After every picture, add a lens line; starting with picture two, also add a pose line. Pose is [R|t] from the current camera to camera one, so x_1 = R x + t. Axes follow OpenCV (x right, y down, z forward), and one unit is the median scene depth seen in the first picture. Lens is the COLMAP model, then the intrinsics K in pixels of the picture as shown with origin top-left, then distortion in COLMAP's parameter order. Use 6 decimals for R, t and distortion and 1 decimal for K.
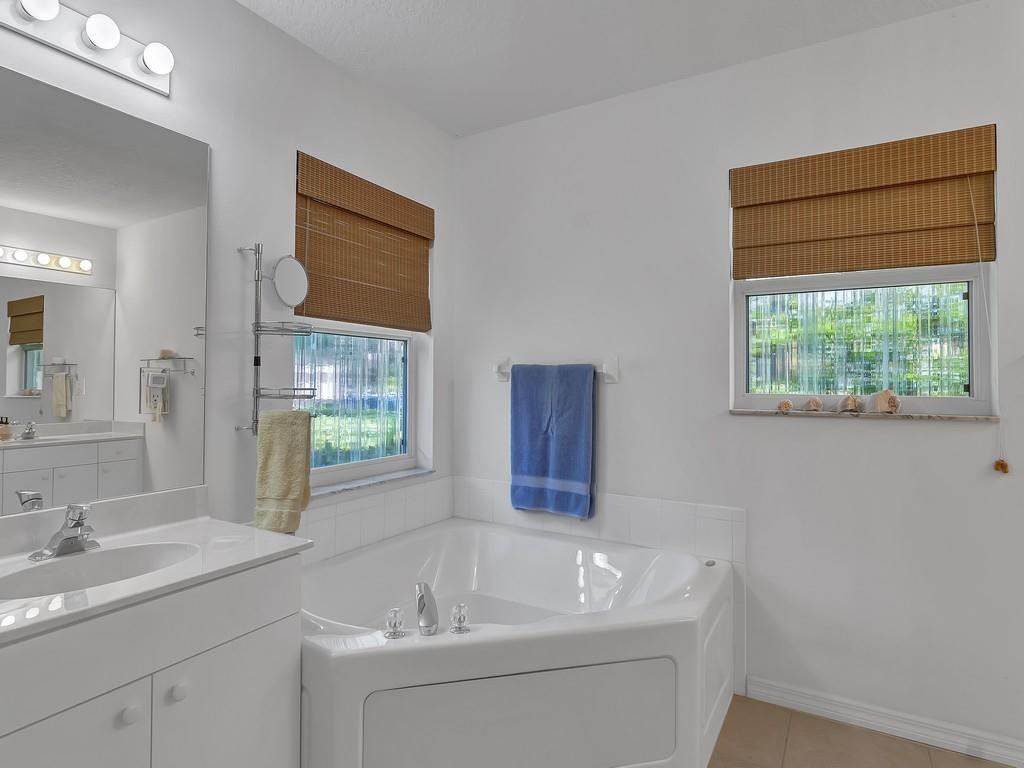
lens RADIAL K [[550.9, 0, 517.3], [0, 550.9, 377.3], [0, 0, 1]] dist [-0.006022, -0.001495]
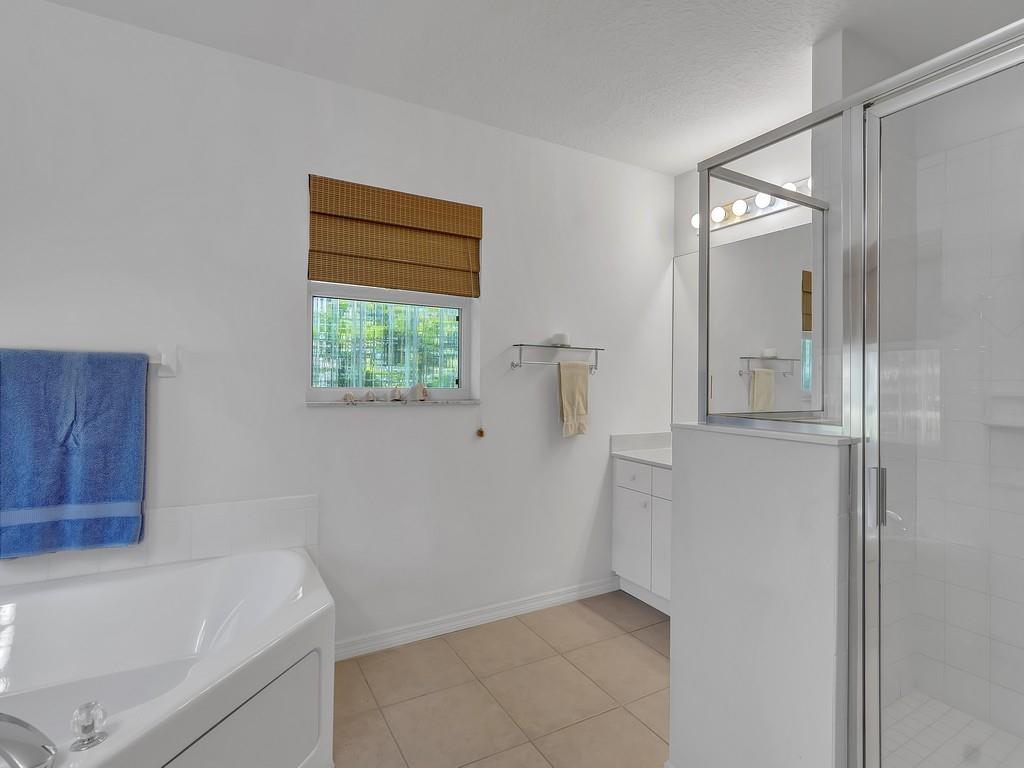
lens RADIAL K [[514.2, 0, 507.7], [0, 514.2, 382.0], [0, 0, 1]] dist [0.005322, 0.000719]
pose [[0.516610, -0.003113, 0.856215, -0.252201], [-0.015411, 0.999798, 0.012933, 0.000256], [-0.856082, -0.019877, 0.516457, 0.157492]]
